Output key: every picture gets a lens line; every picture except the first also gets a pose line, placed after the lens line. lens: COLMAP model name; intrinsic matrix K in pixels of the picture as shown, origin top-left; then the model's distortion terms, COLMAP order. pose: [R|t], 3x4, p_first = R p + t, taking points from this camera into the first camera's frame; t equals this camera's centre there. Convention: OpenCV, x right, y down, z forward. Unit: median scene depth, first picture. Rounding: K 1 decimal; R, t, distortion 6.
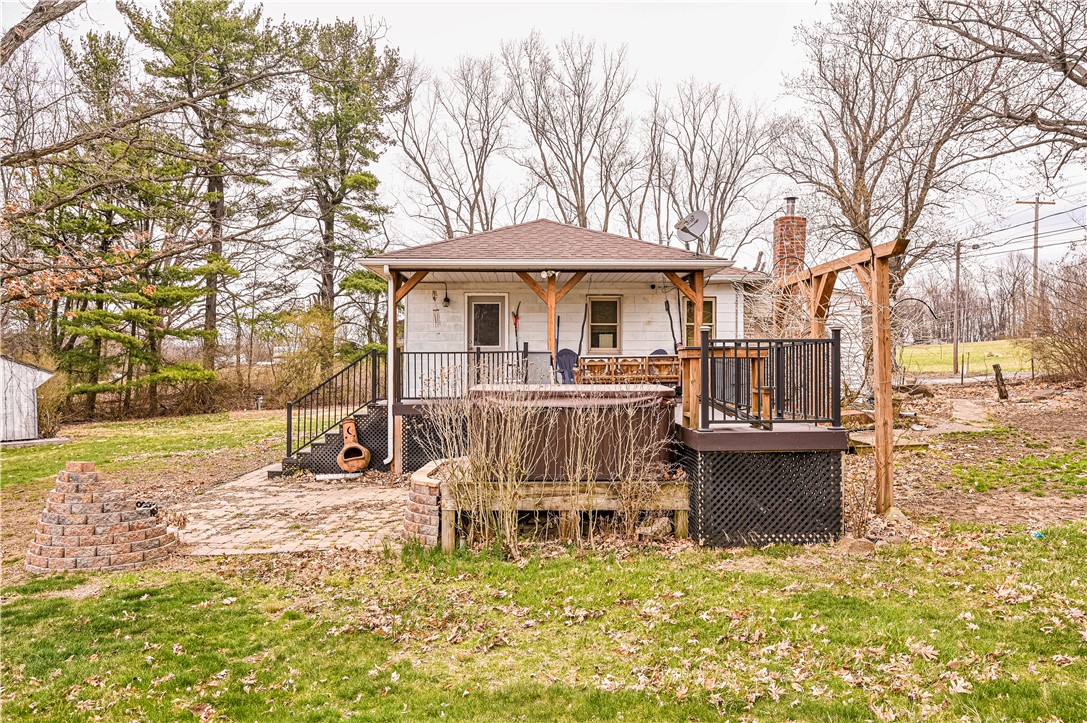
lens RADIAL K [[781.4, 0, 543.5], [0, 781.4, 361.5], [0, 0, 1]] dist [-0.003158, -0.000643]
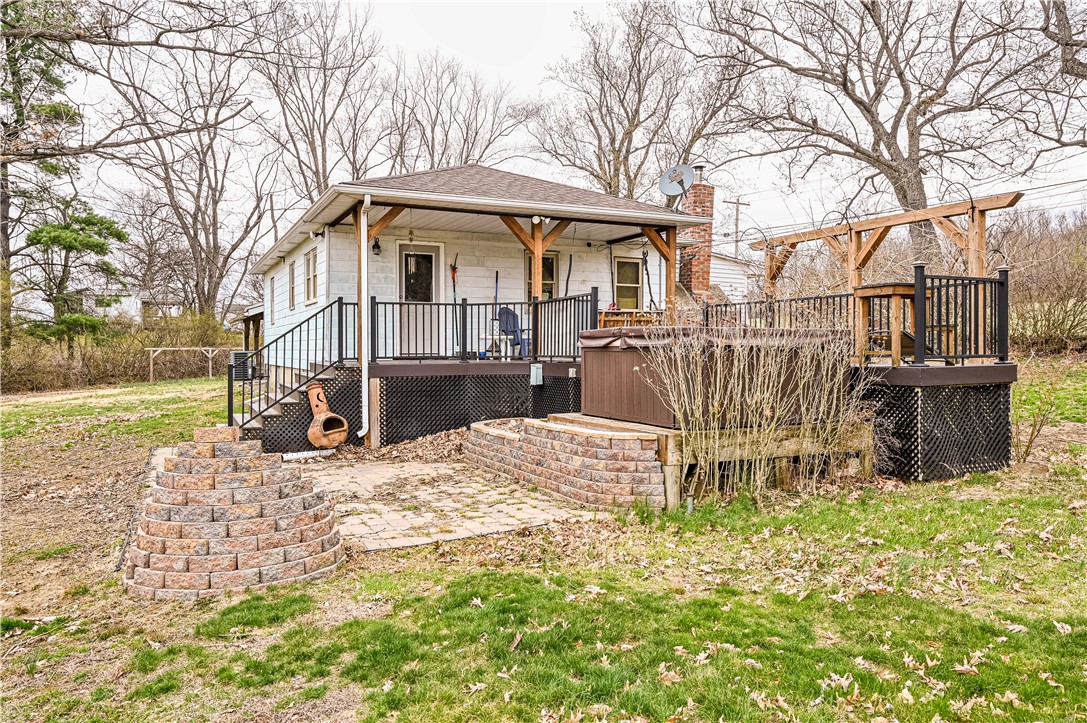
lens RADIAL K [[781.4, 0, 543.5], [0, 781.4, 361.5], [0, 0, 1]] dist [-0.003158, -0.000643]
pose [[0.906510, -0.008351, 0.422103, -0.374412], [0.000786, 0.999836, 0.018093, 0.036585], [-0.422185, -0.016070, 0.906367, 0.169876]]
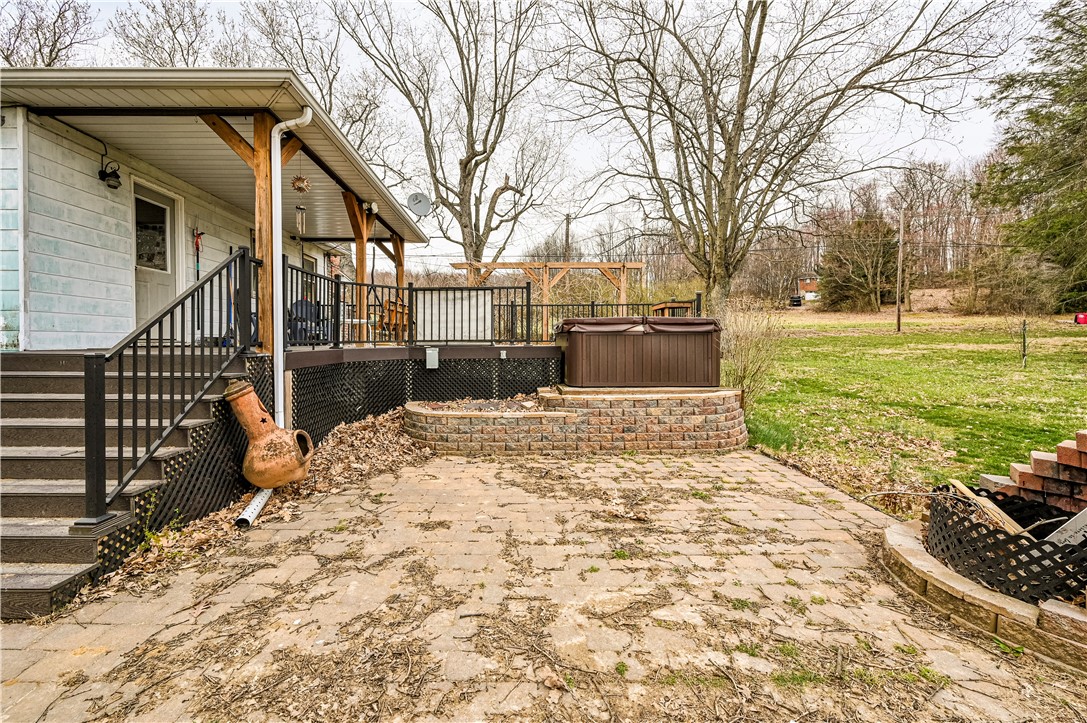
lens RADIAL K [[443.8, 0, 539.6], [0, 443.8, 345.0], [0, 0, 1]] dist [0.000176, 0.000020]
pose [[-0.024524, -0.004715, 0.999688, -0.525469], [0.000676, 0.999989, 0.004733, 0.048507], [-0.999699, 0.000792, -0.024521, 0.819743]]
